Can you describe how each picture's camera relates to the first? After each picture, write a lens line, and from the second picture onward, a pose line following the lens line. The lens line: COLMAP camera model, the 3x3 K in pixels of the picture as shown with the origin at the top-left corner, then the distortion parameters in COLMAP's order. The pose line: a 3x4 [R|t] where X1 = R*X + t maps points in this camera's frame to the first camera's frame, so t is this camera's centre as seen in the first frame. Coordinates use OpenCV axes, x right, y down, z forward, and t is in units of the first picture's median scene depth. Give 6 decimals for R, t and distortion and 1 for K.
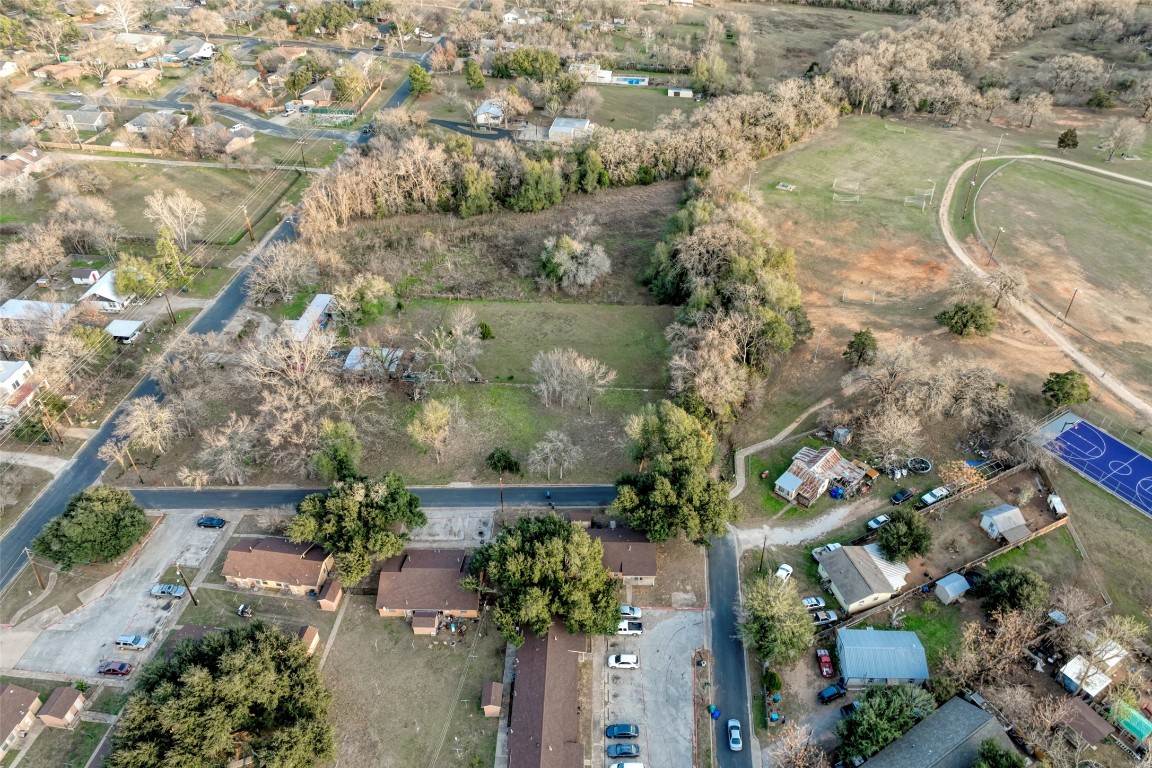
lens RADIAL K [[782.3, 0, 576.0], [0, 782.3, 384.0], [0, 0, 1]] dist [-0.021906, -0.001740]
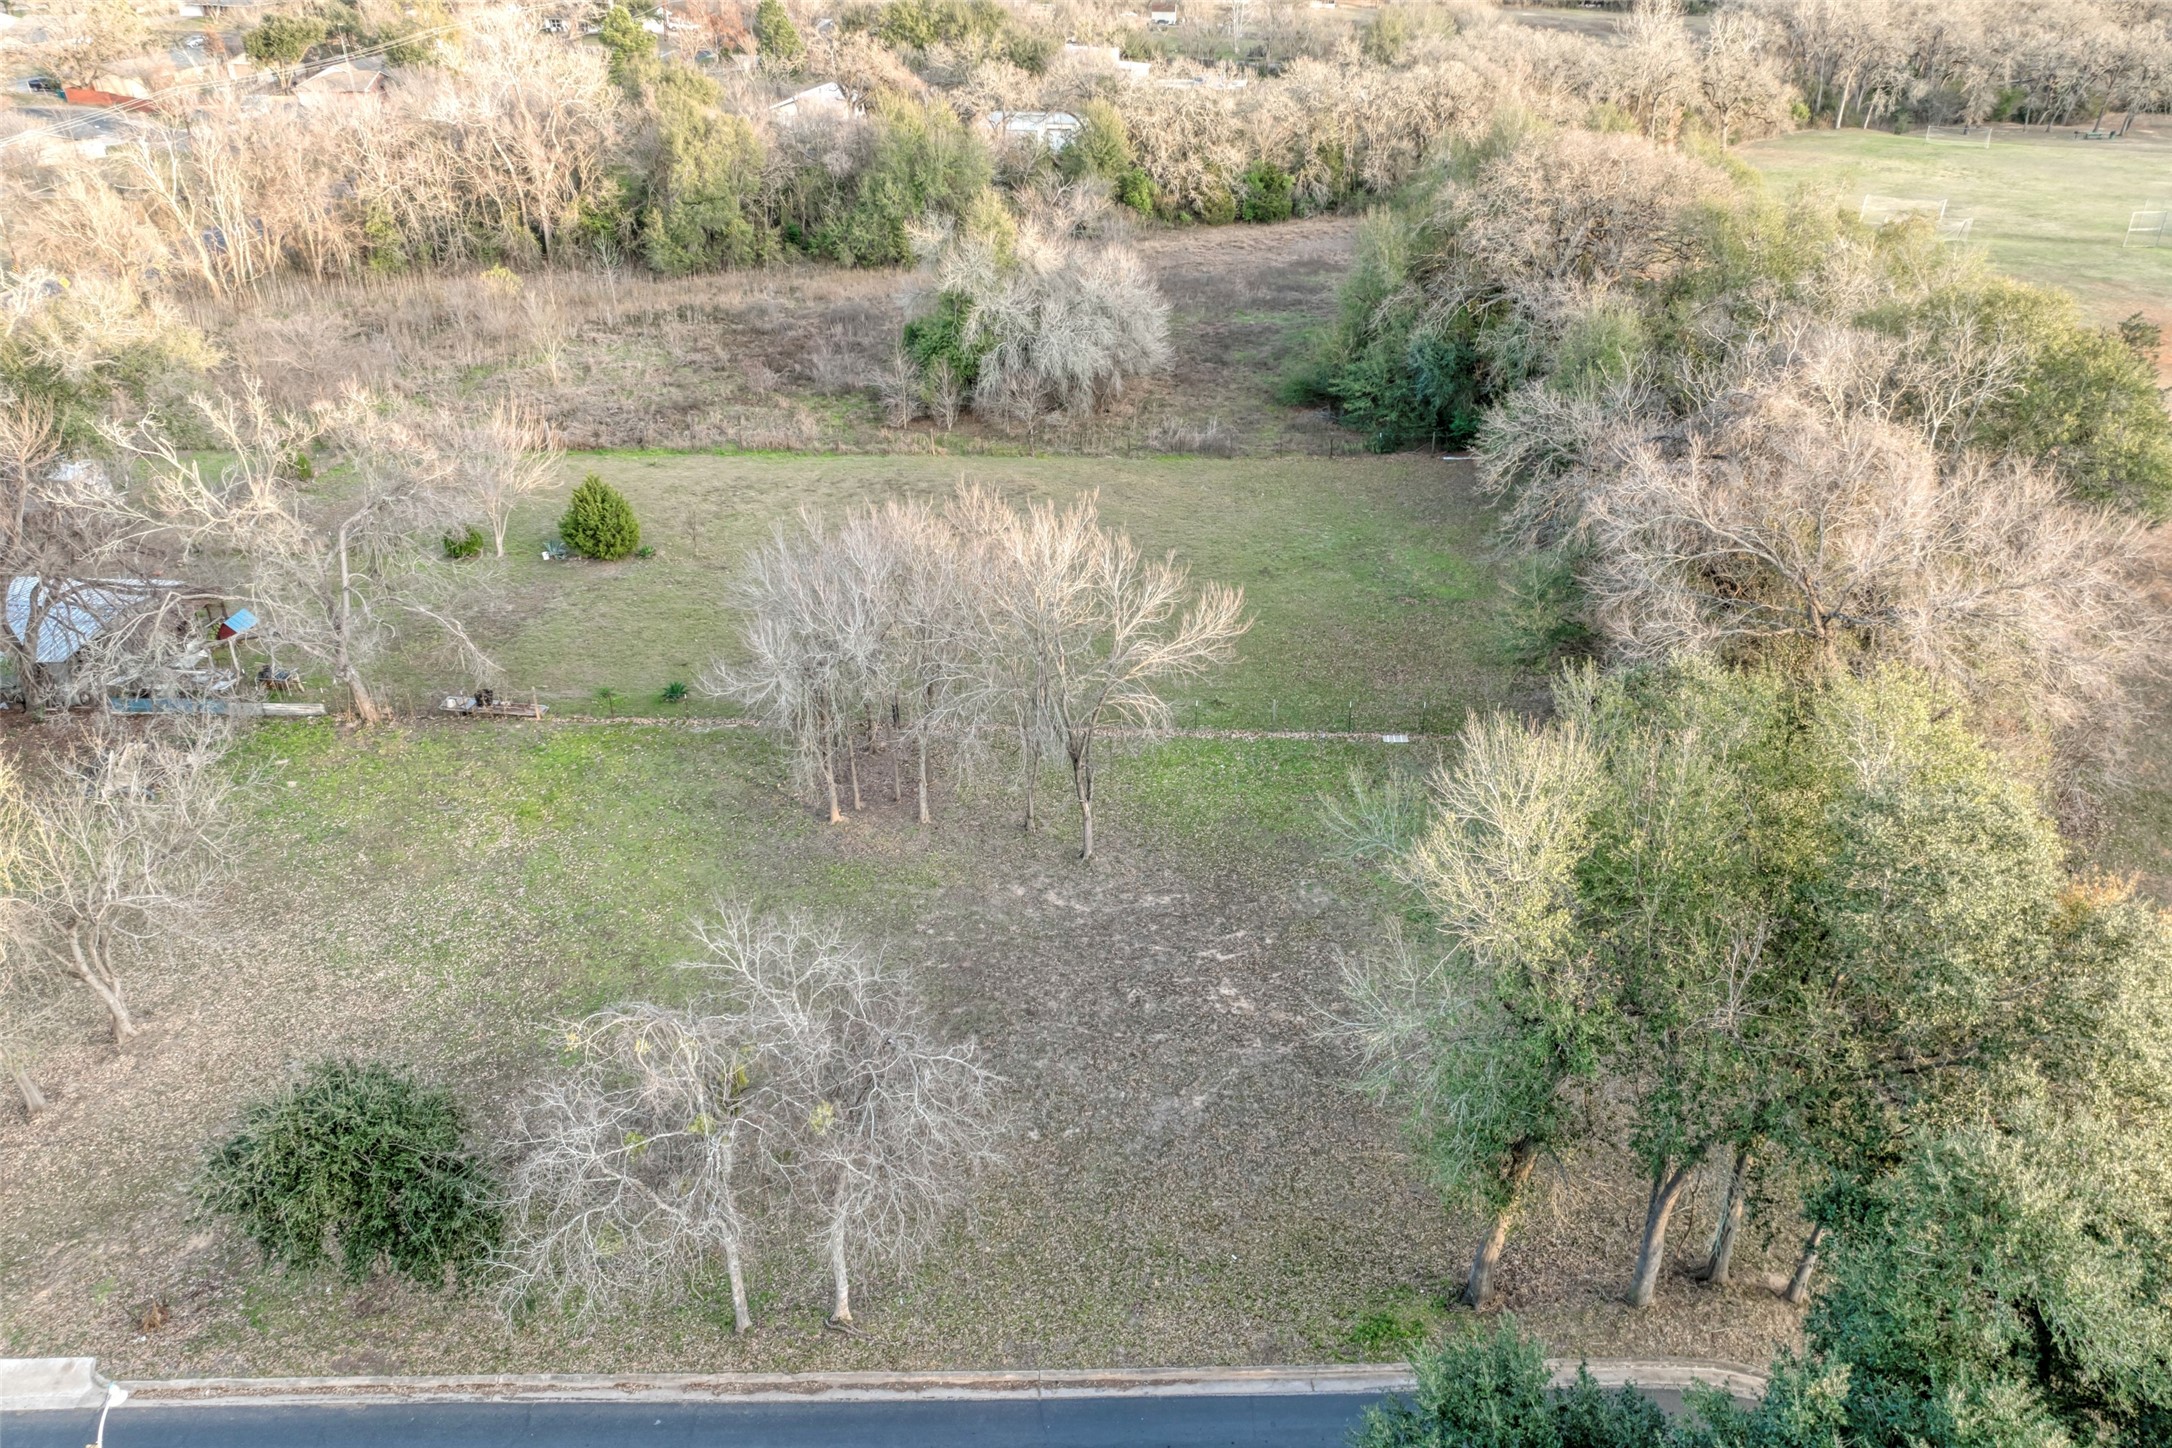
lens RADIAL K [[1484.2, 0, 1086.0], [0, 1484.2, 724.0], [0, 0, 1]] dist [-0.049218, 0.038528]
pose [[0.999953, -0.008110, 0.005340, 0.016017], [0.008833, 0.988131, -0.153359, 0.057420], [-0.004033, 0.153399, 0.988156, 0.670095]]
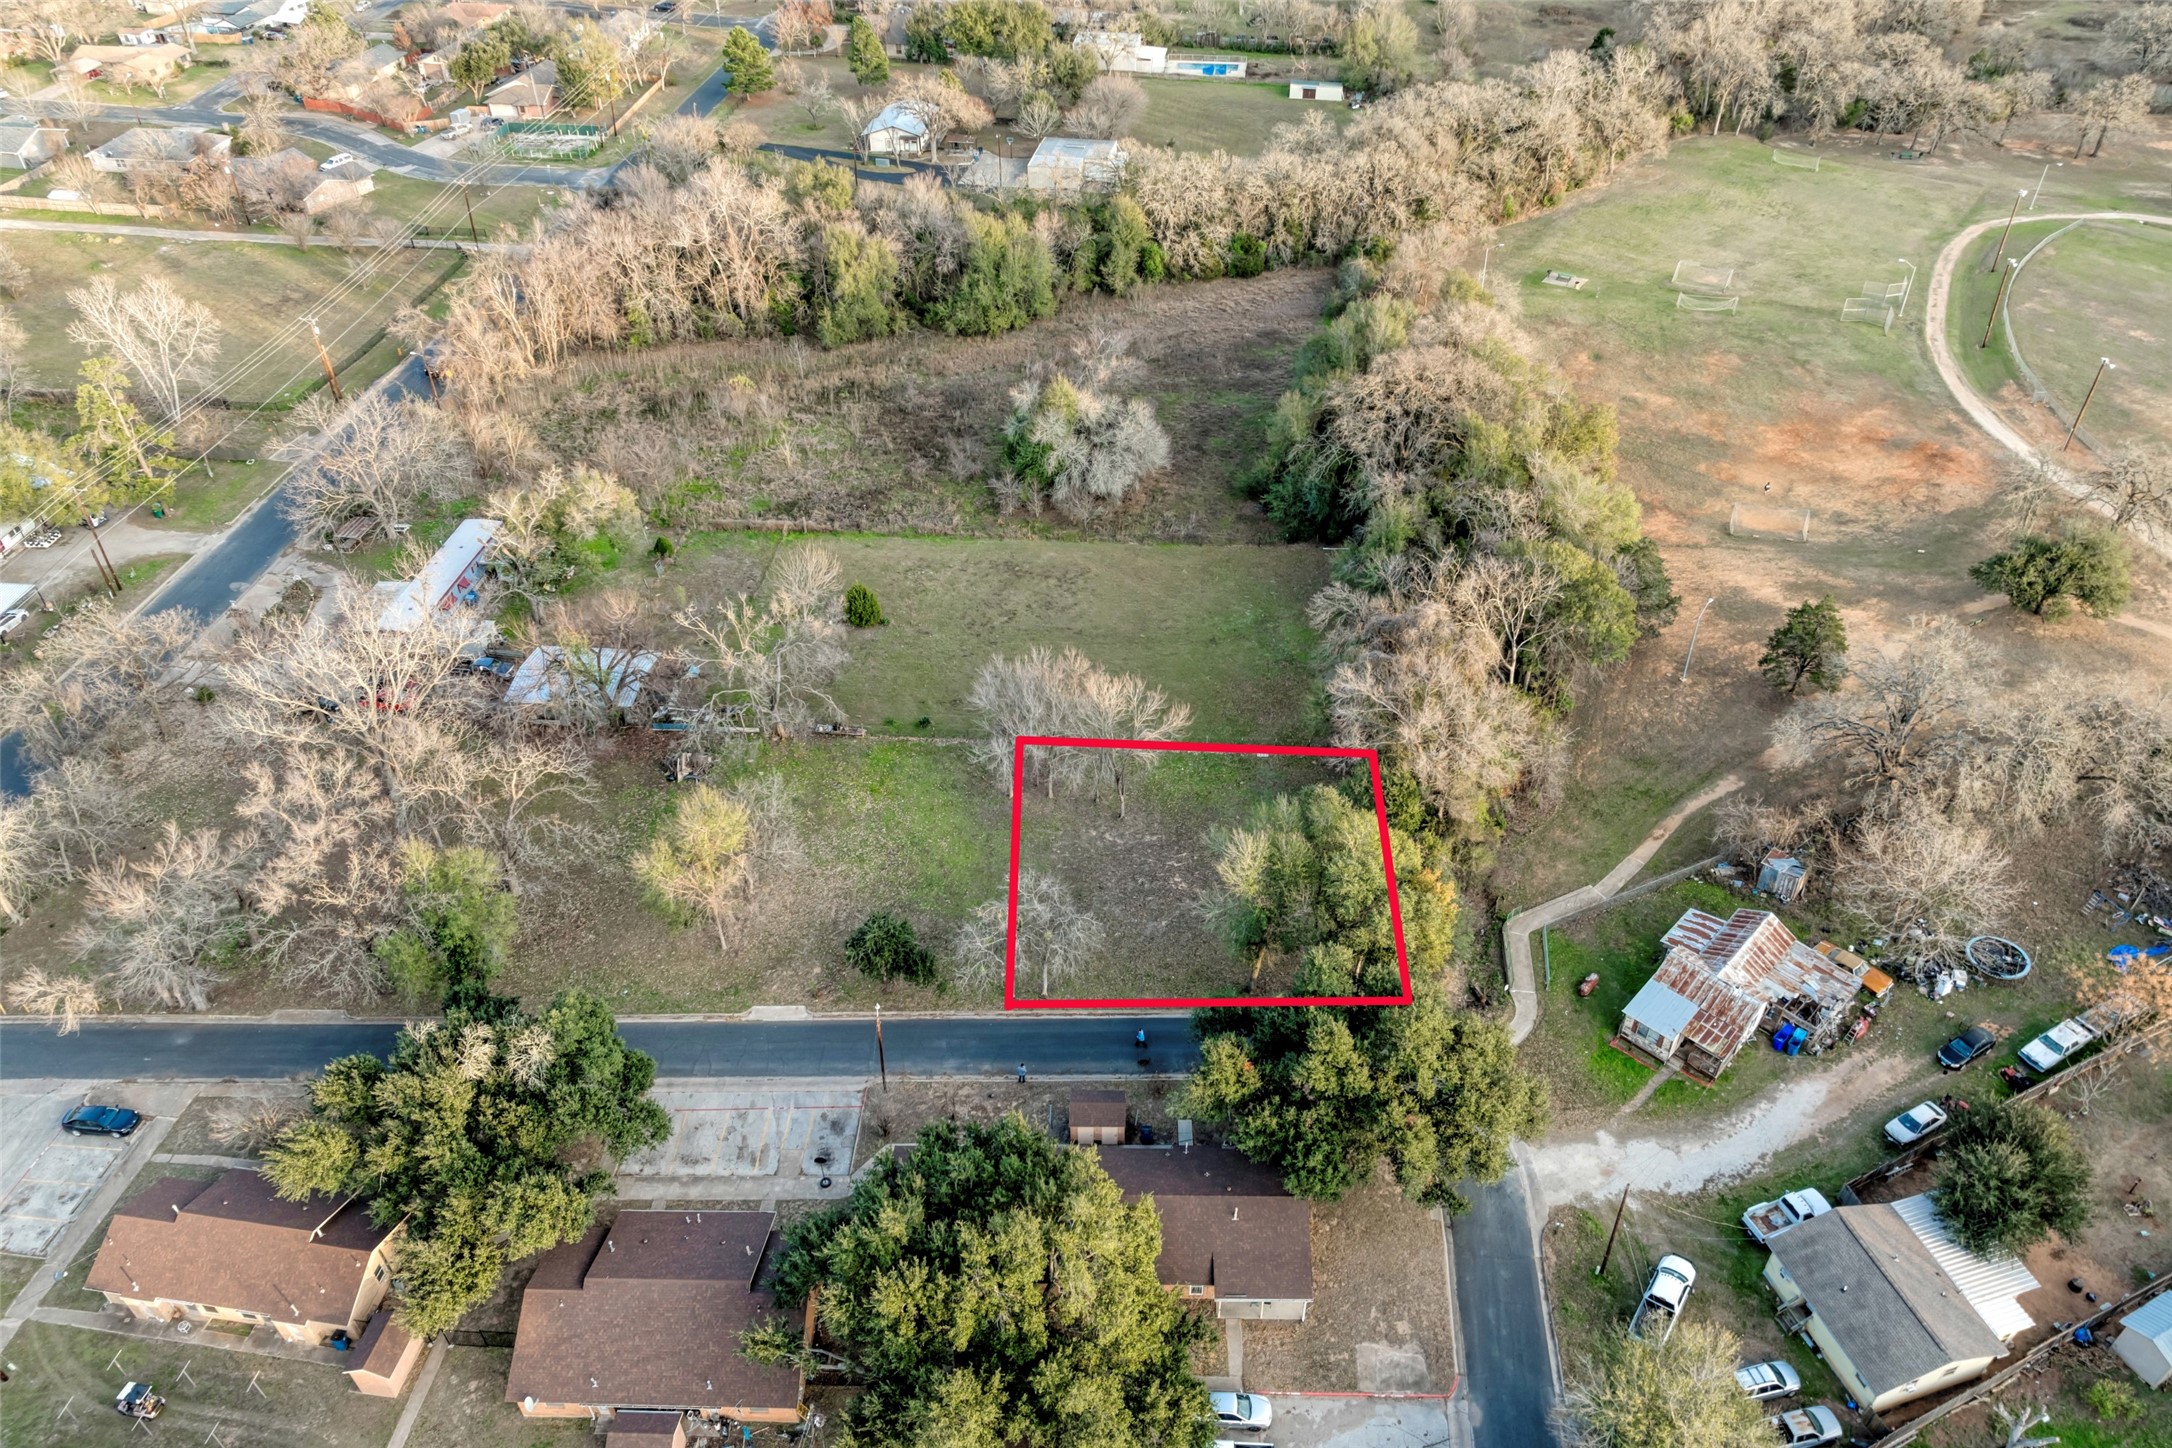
lens RADIAL K [[1475.0, 0, 1086.0], [0, 1475.0, 724.0], [0, 0, 1]] dist [-0.021906, -0.001740]
pose [[0.999987, -0.001529, -0.004792, 0.003668], [0.001555, 0.999985, 0.005243, -0.011551], [0.004784, -0.005250, 0.999975, 0.256625]]
